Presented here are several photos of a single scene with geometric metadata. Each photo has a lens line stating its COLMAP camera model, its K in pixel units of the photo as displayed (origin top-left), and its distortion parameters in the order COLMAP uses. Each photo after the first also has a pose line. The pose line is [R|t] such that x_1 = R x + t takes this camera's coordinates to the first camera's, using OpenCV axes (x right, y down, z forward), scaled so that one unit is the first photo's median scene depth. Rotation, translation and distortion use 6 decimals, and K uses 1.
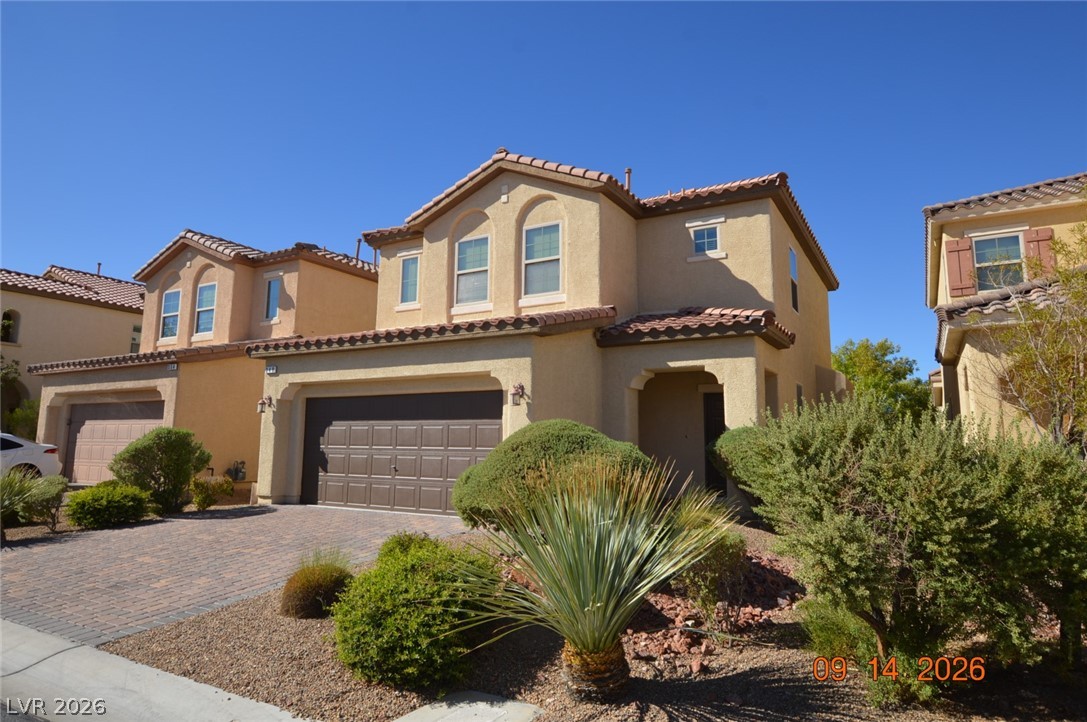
lens RADIAL K [[660.7, 0, 542.0], [0, 660.7, 363.2], [0, 0, 1]] dist [-0.048883, -0.001448]
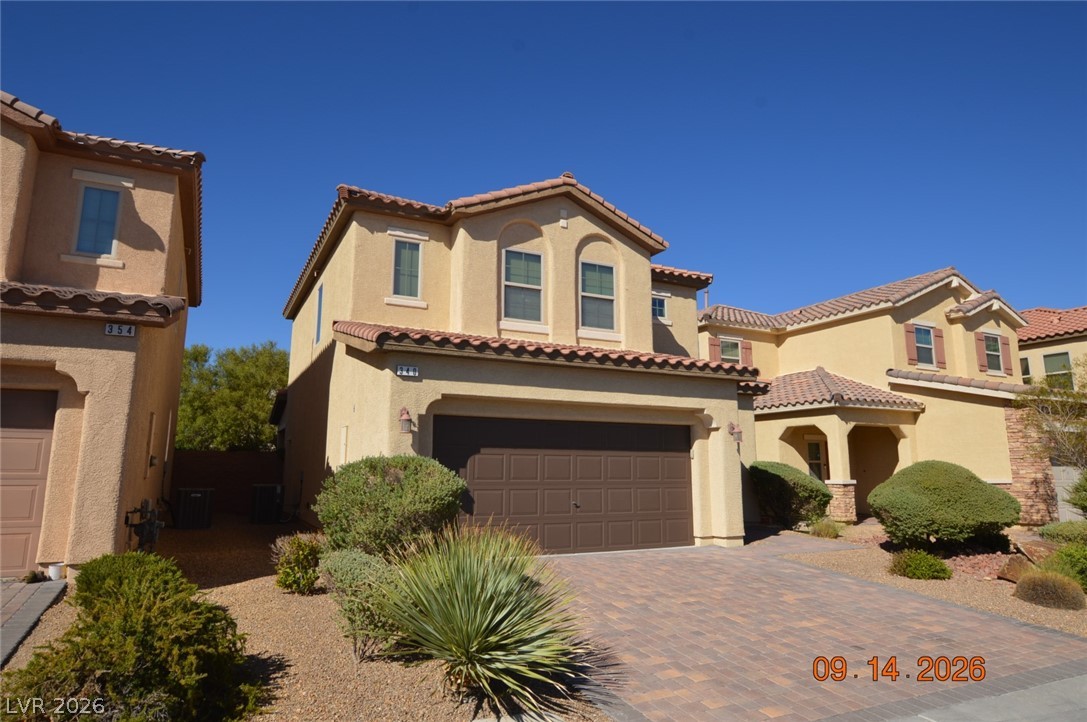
lens RADIAL K [[660.7, 0, 540.8], [0, 660.7, 356.1], [0, 0, 1]] dist [-0.048883, -0.001448]
pose [[0.553241, 0.139673, 0.821228, -0.852301], [-0.103444, 0.989732, -0.098644, 0.045944], [-0.826573, -0.030377, 0.562009, 0.470669]]
